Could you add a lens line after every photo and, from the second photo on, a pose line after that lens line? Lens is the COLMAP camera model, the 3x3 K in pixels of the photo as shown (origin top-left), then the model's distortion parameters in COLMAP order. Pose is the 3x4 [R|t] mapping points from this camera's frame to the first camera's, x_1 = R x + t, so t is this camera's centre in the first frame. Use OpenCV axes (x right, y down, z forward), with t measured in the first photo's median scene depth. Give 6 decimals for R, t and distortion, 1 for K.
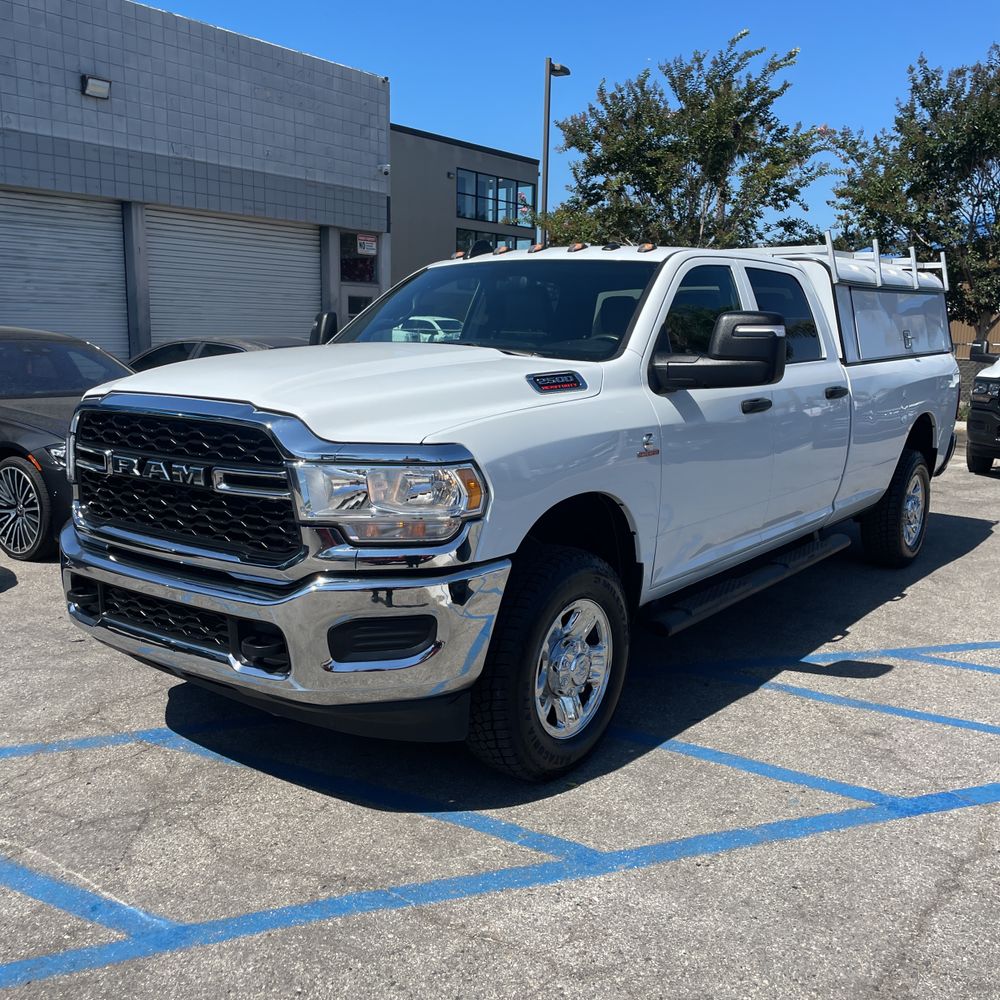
lens RADIAL K [[1013.7, 0, 500.0], [0, 1013.7, 500.0], [0, 0, 1]] dist [0.103050, -0.132659]
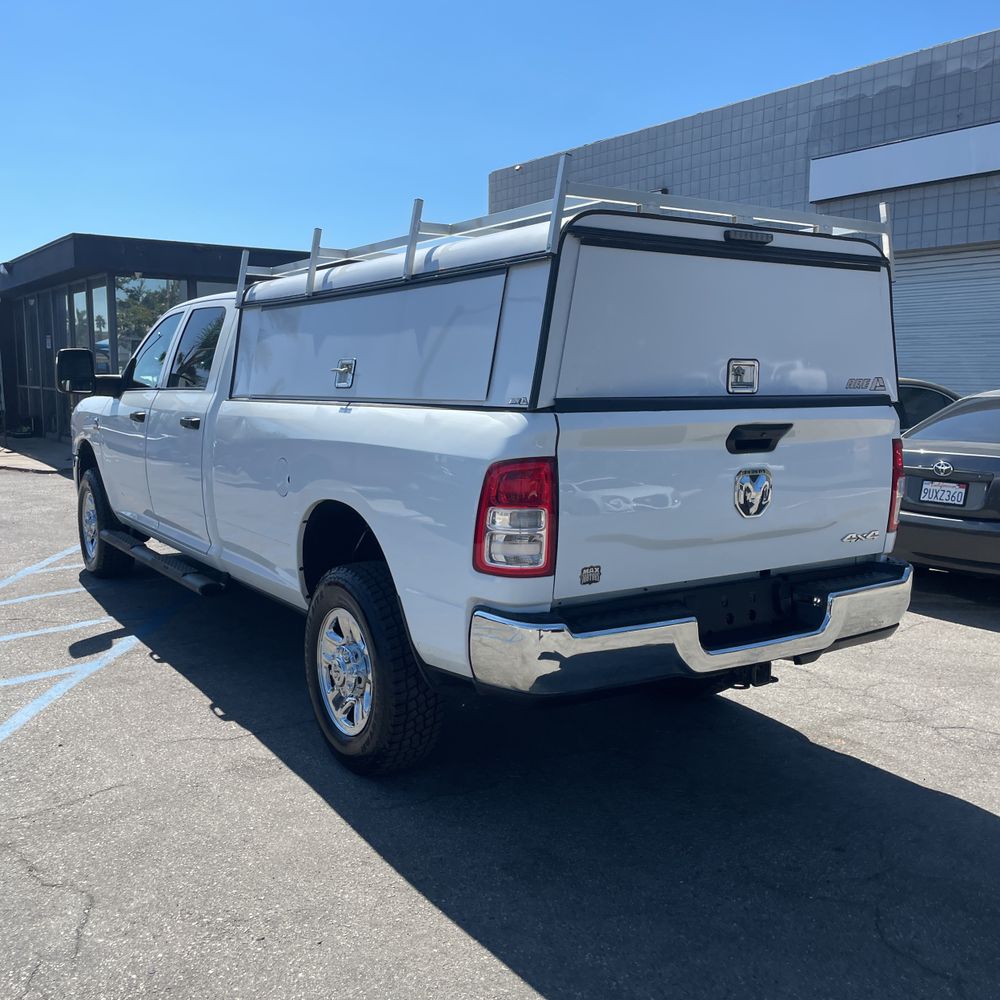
lens RADIAL K [[989.9, 0, 488.8], [0, 989.9, 515.3], [0, 0, 1]] dist [0.084662, -0.093449]
pose [[-0.335237, 0.117486, -0.934780, 0.504401], [-0.171590, 0.967986, 0.183196, -0.108659], [0.926376, 0.221813, -0.304345, 0.700514]]
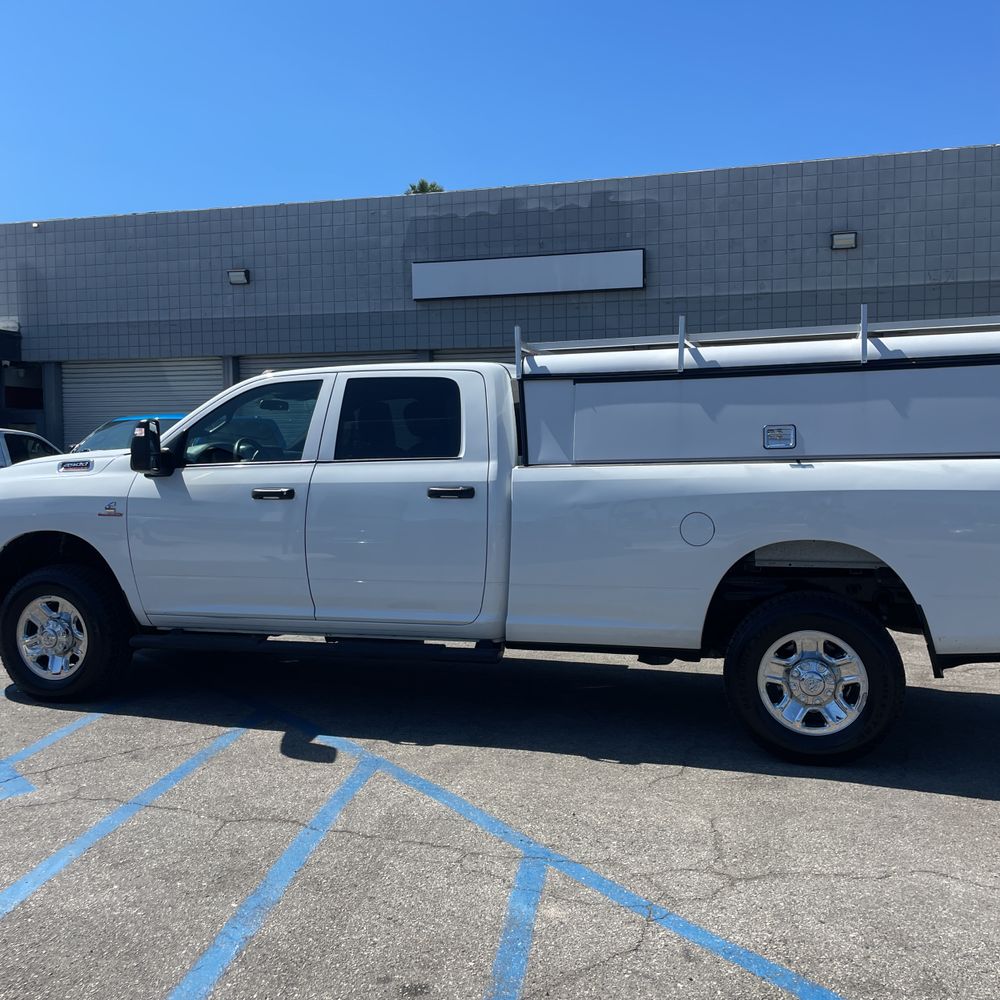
lens RADIAL K [[1013.7, 0, 500.0], [0, 1013.7, 500.0], [0, 0, 1]] dist [0.103050, -0.132659]
pose [[0.335260, 0.027098, -0.941736, 0.555355], [-0.148538, 0.988605, -0.024433, -0.036099], [0.930342, 0.148075, 0.335465, 0.319975]]
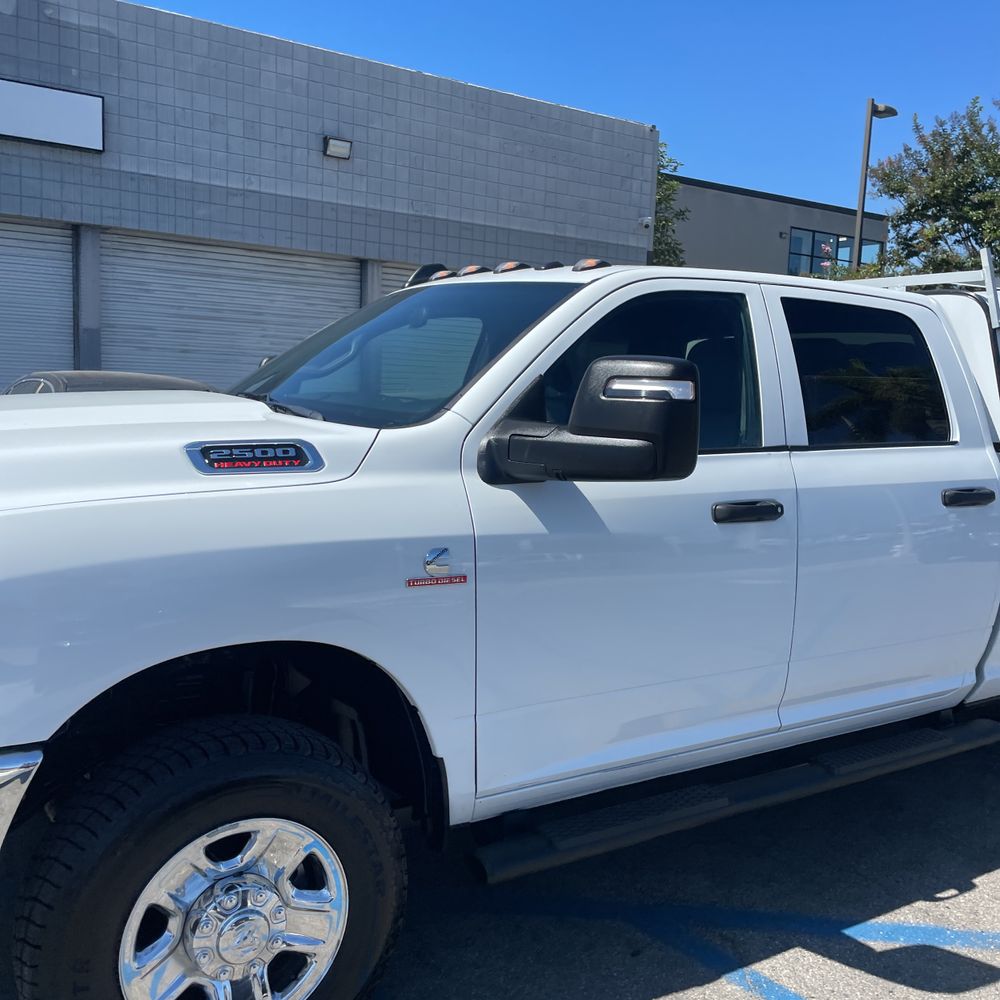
lens RADIAL K [[1012.9, 0, 499.1], [0, 1012.9, 493.7], [0, 0, 1]] dist [0.101412, -0.129963]
pose [[0.939382, 0.062238, -0.337175, 0.119584], [-0.085321, 0.994885, -0.054067, -0.021284], [0.332086, 0.079558, 0.939888, 0.136449]]
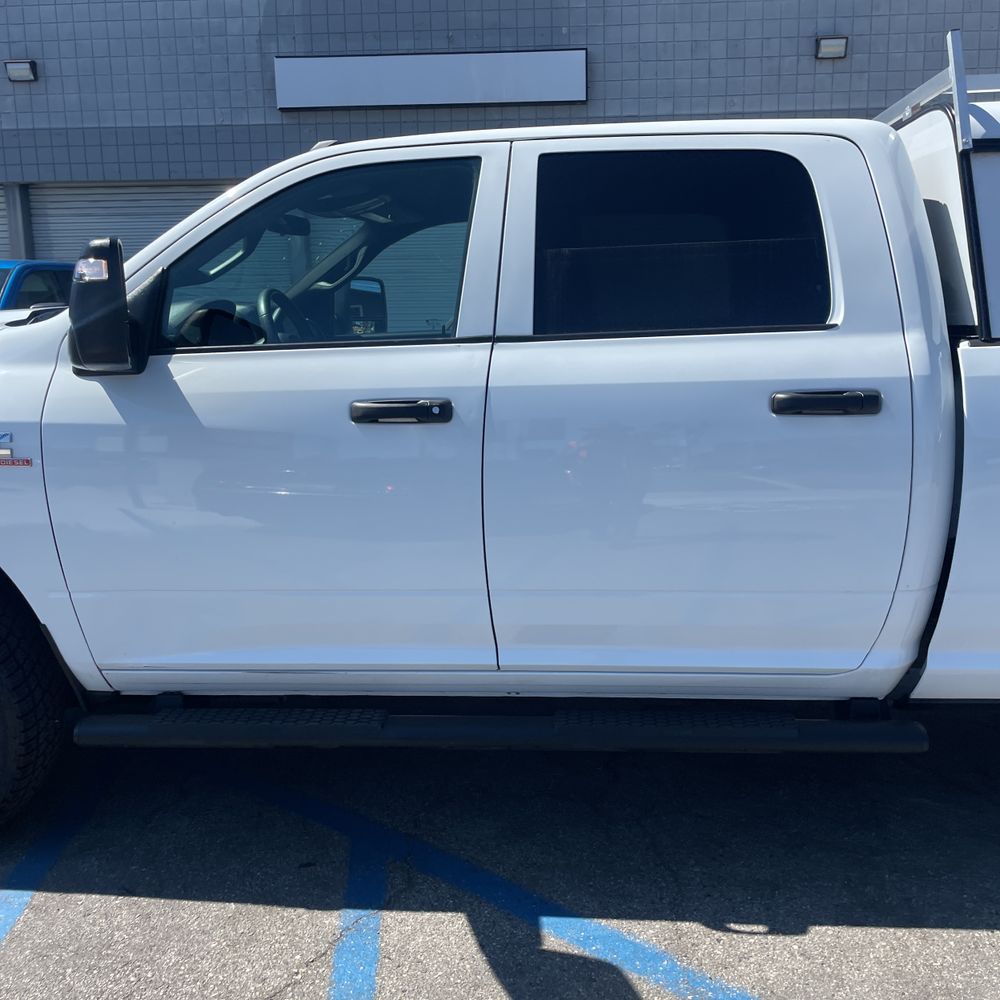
lens RADIAL K [[1018.0, 0, 512.0], [0, 1018.0, 499.4], [0, 0, 1]] dist [0.081874, -0.109296]
pose [[0.536895, 0.129462, -0.833657, 0.281216], [-0.120549, 0.989788, 0.076072, -0.035666], [0.834992, 0.059654, 0.547019, 0.284279]]
